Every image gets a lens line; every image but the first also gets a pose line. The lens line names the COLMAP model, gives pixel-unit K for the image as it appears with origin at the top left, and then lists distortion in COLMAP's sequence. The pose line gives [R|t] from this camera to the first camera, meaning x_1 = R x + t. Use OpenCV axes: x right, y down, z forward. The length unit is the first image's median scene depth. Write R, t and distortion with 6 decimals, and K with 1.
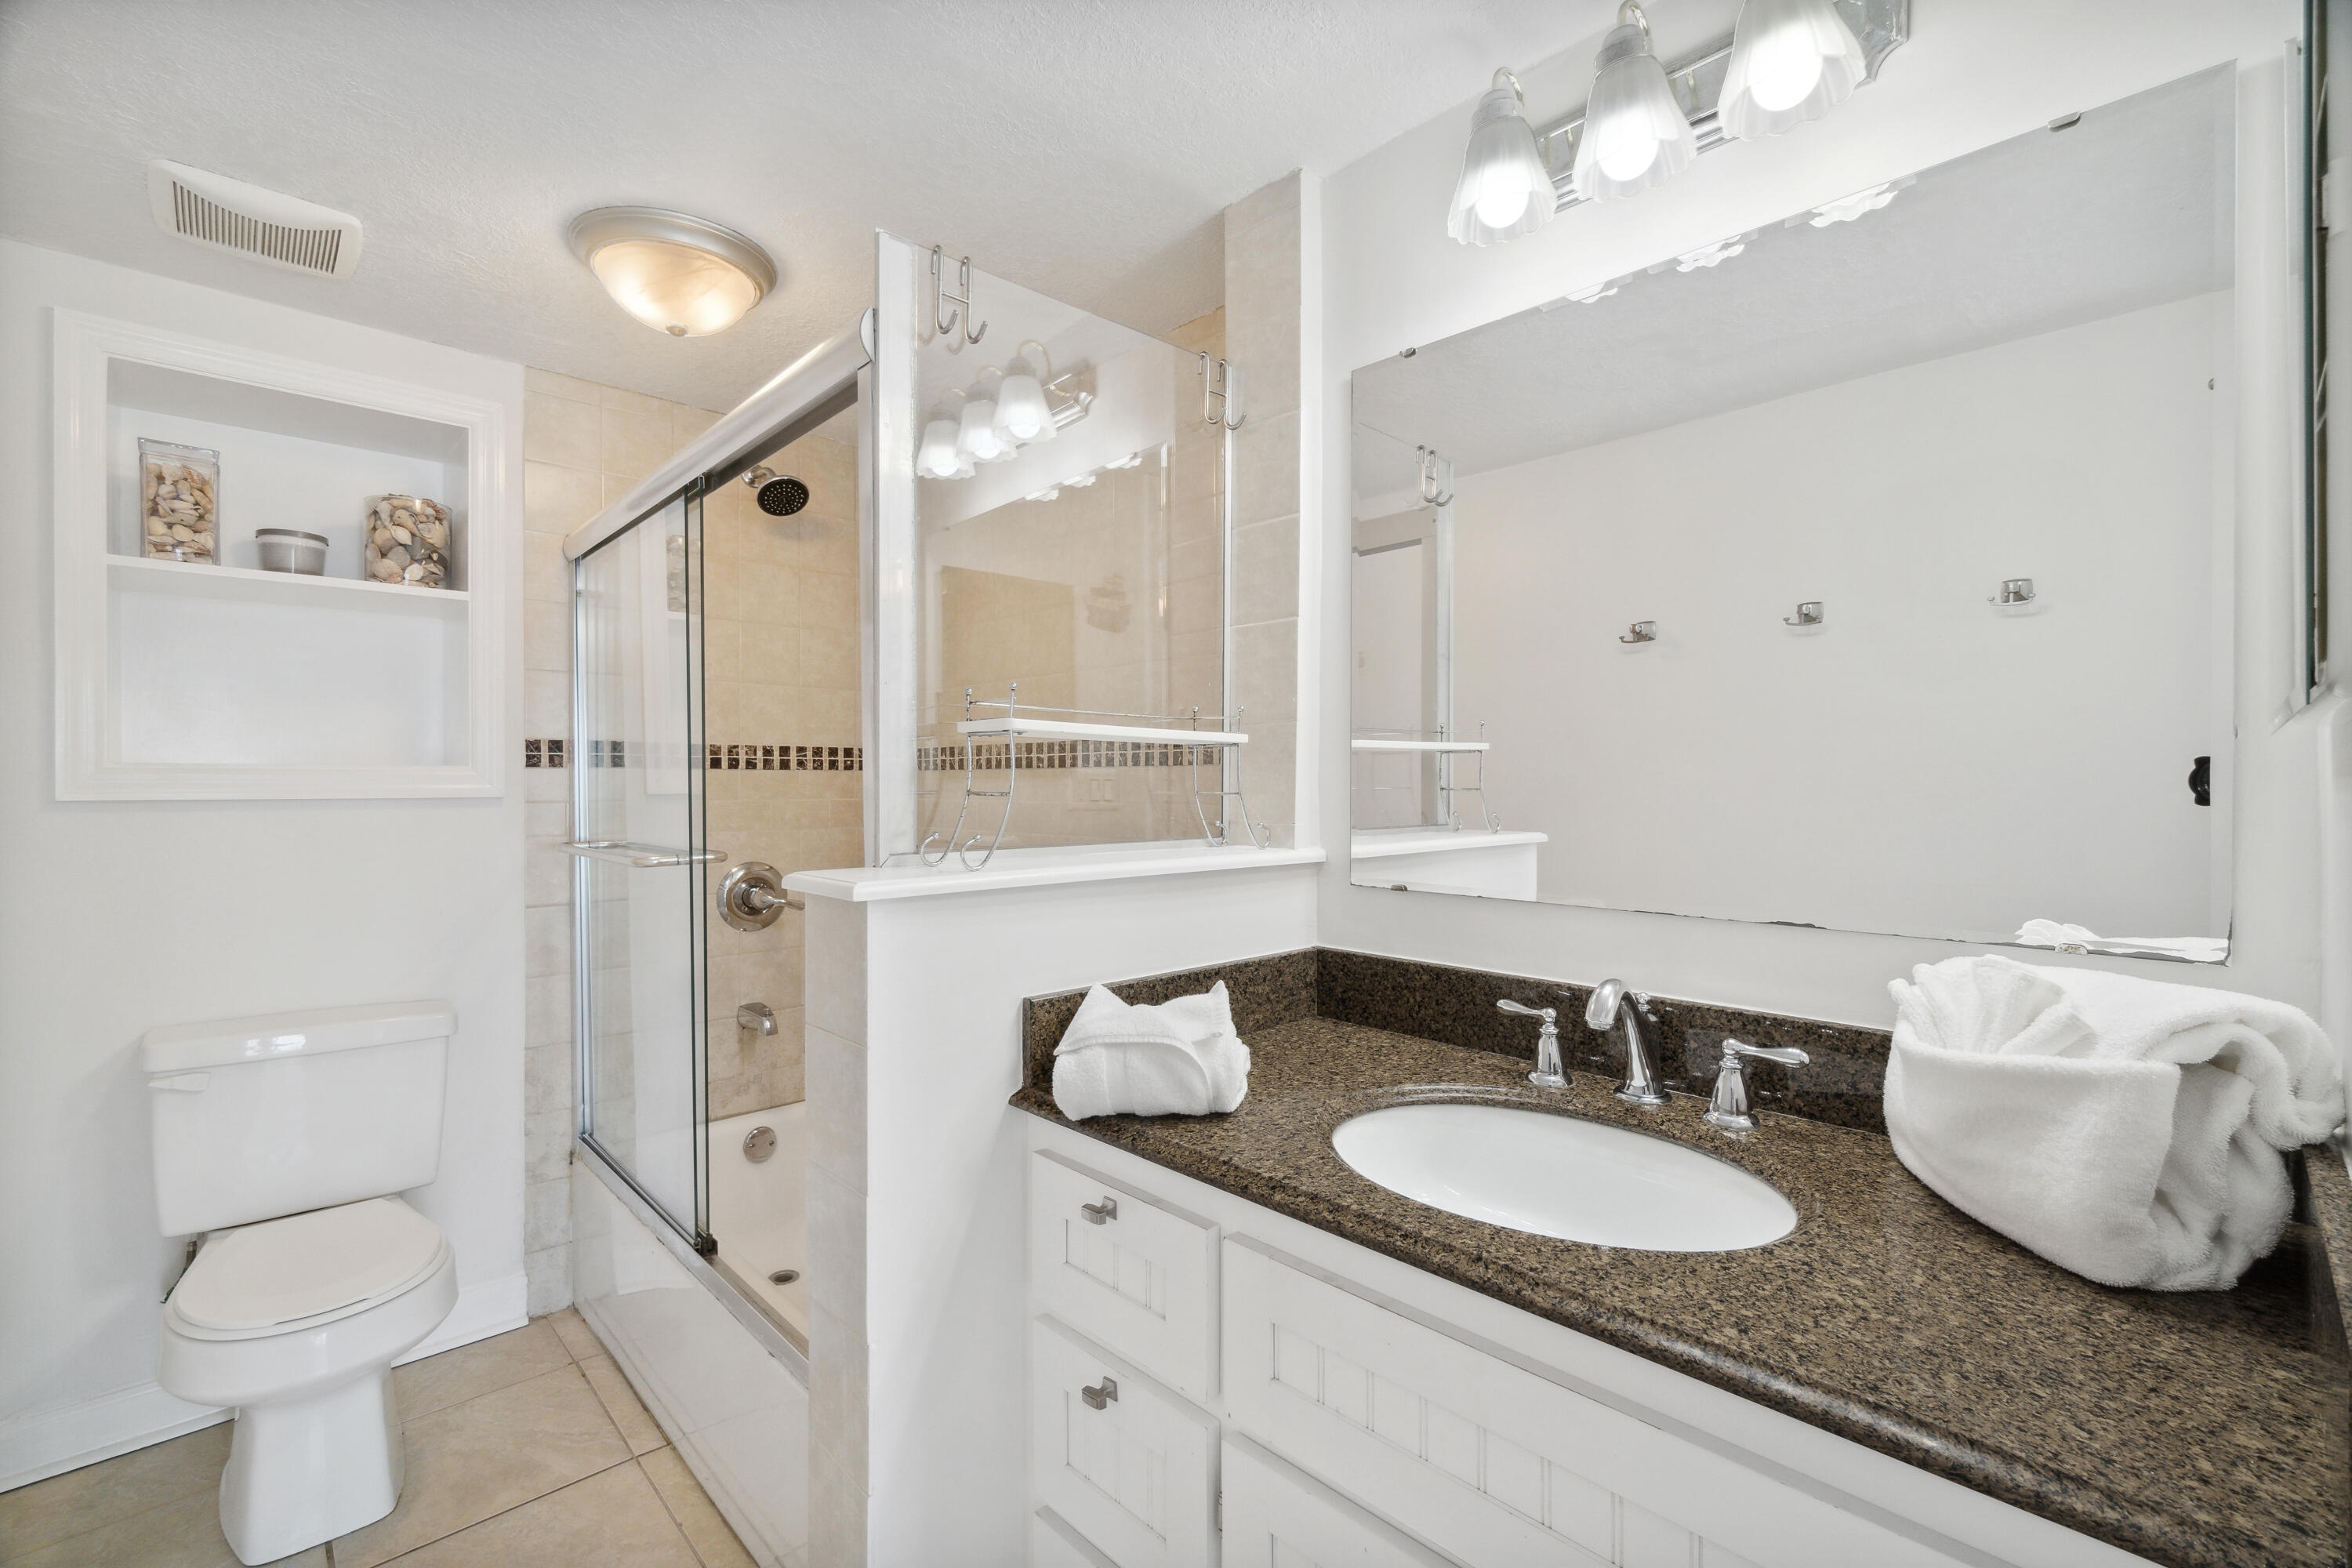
lens RADIAL K [[1023.5, 0, 1181.1], [0, 1023.5, 794.3], [0, 0, 1]] dist [-0.018189, -0.000989]
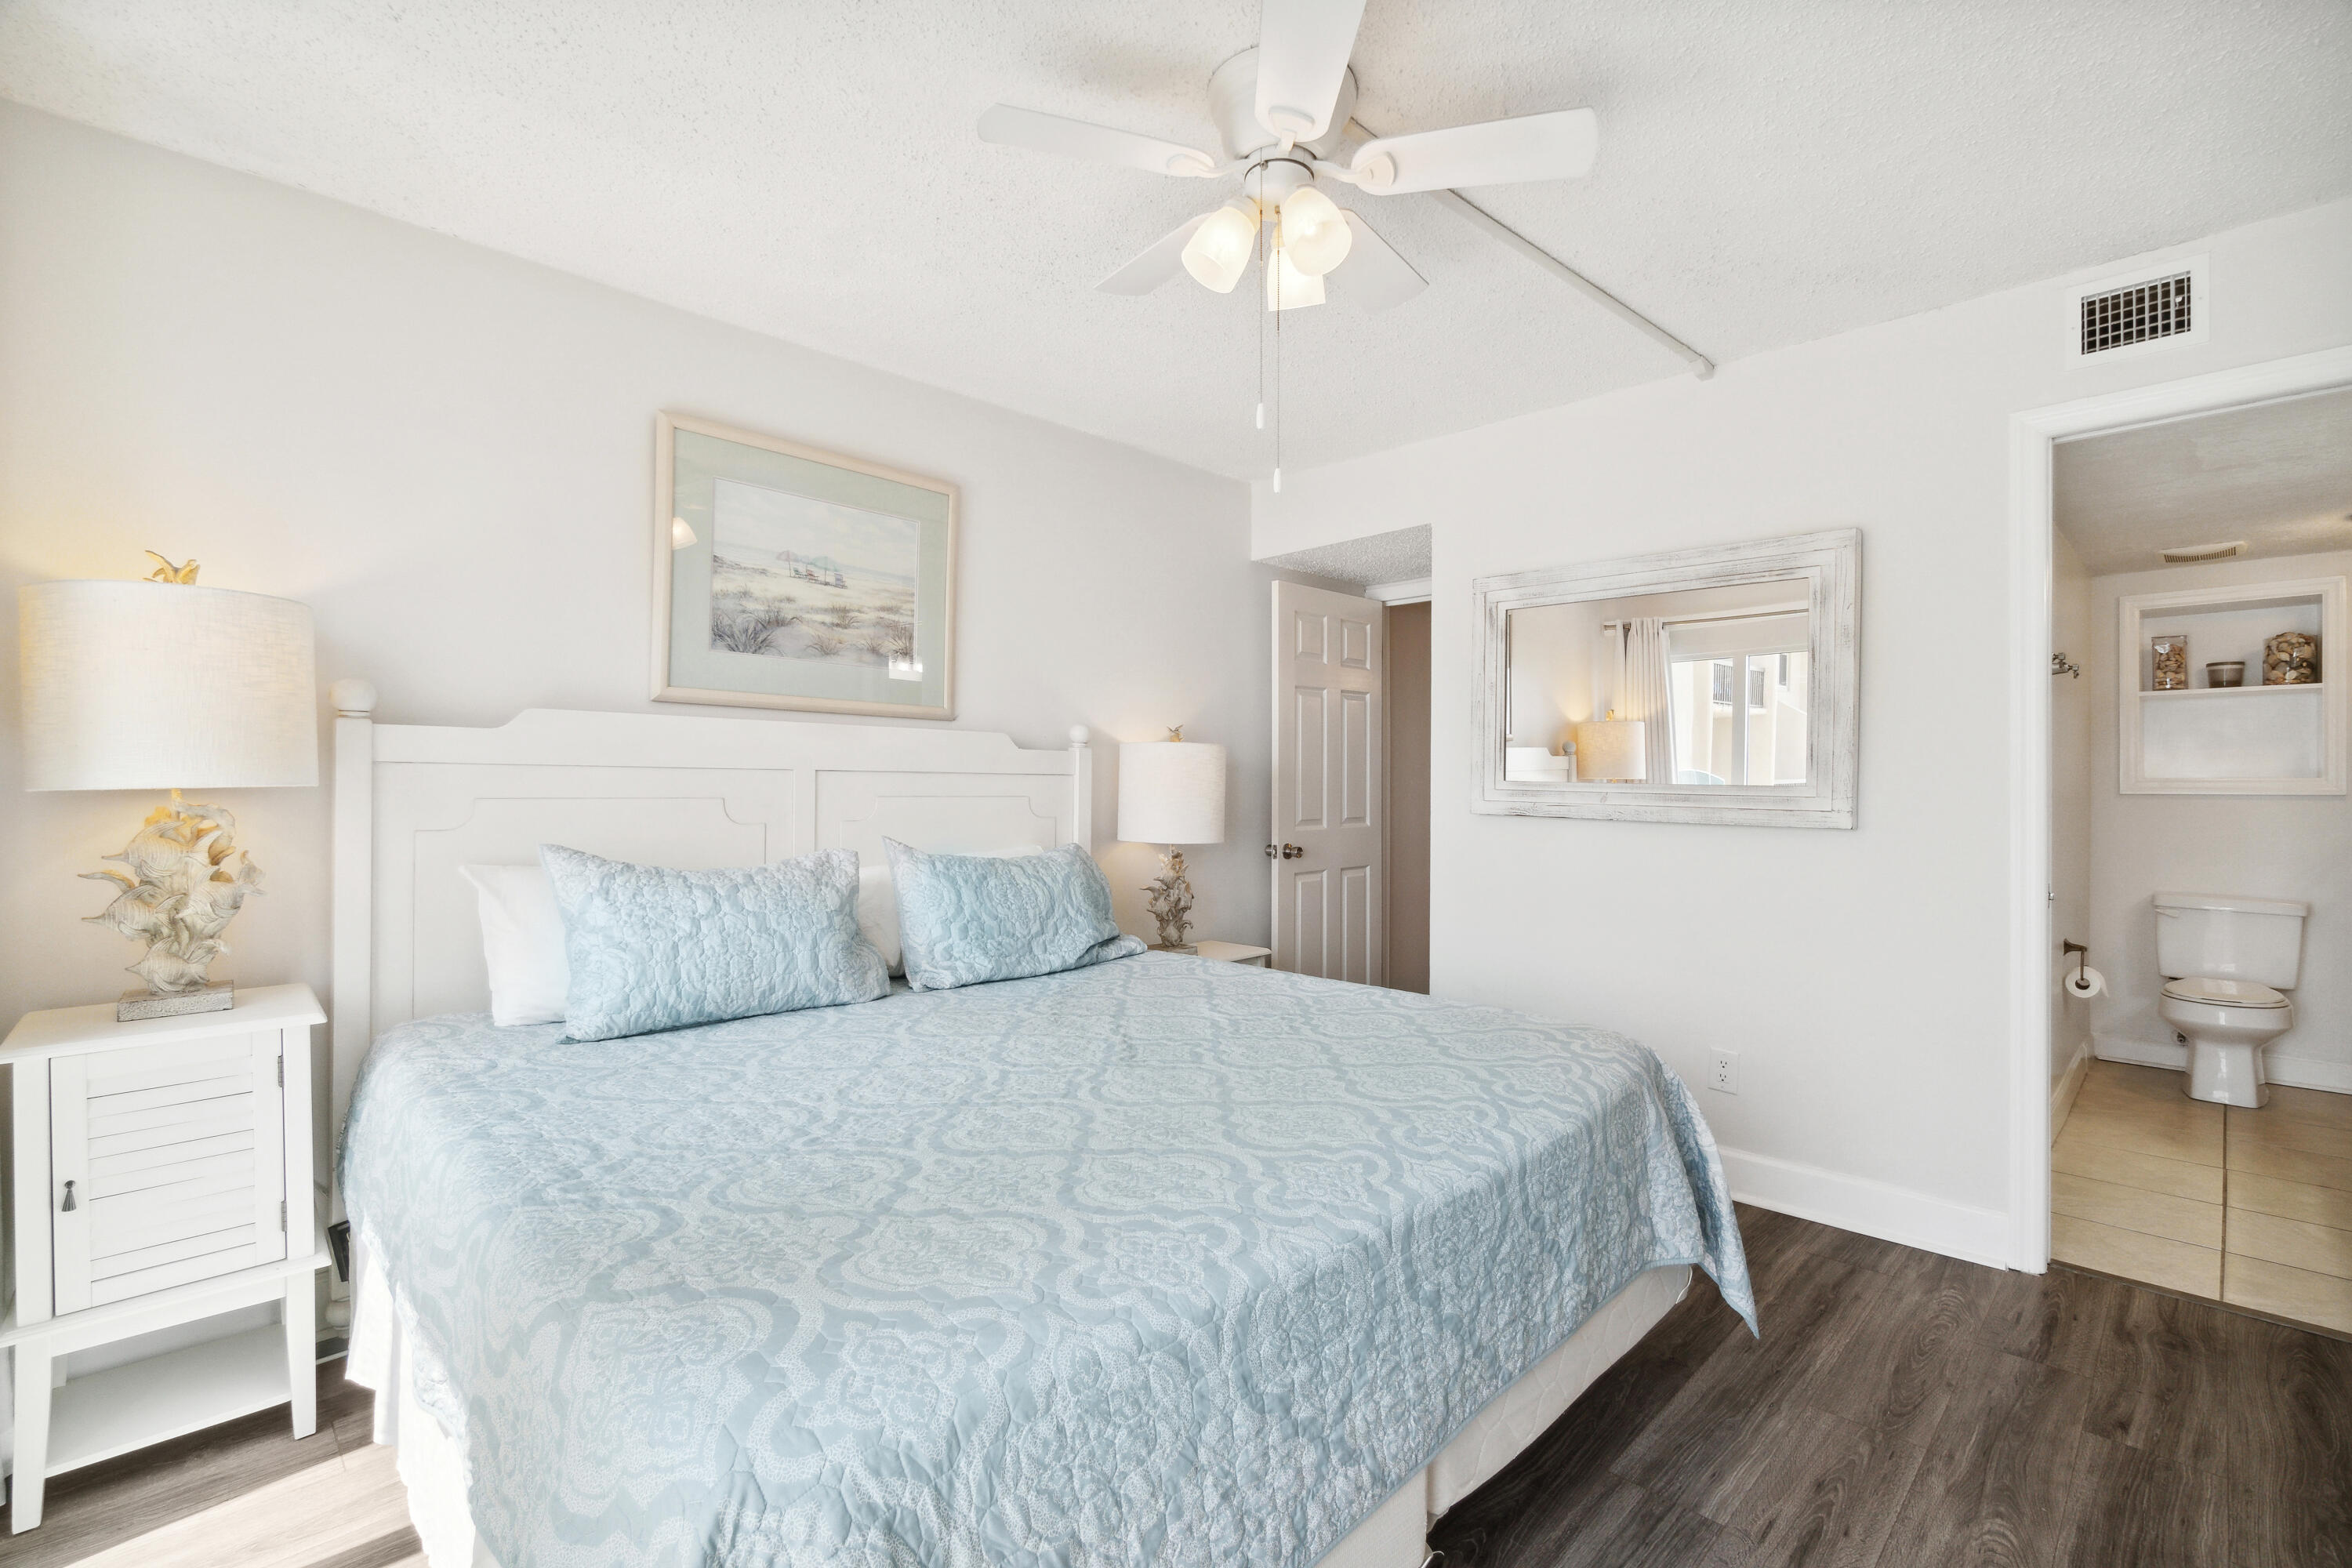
lens RADIAL K [[1023.5, 0, 1181.1], [0, 1023.5, 794.4], [0, 0, 1]] dist [-0.018189, -0.000989]
pose [[0.000694, -0.000327, -1.000000, 1.129172], [0.002909, 0.999996, -0.000325, -0.001738], [0.999996, -0.002909, 0.000695, -1.100574]]
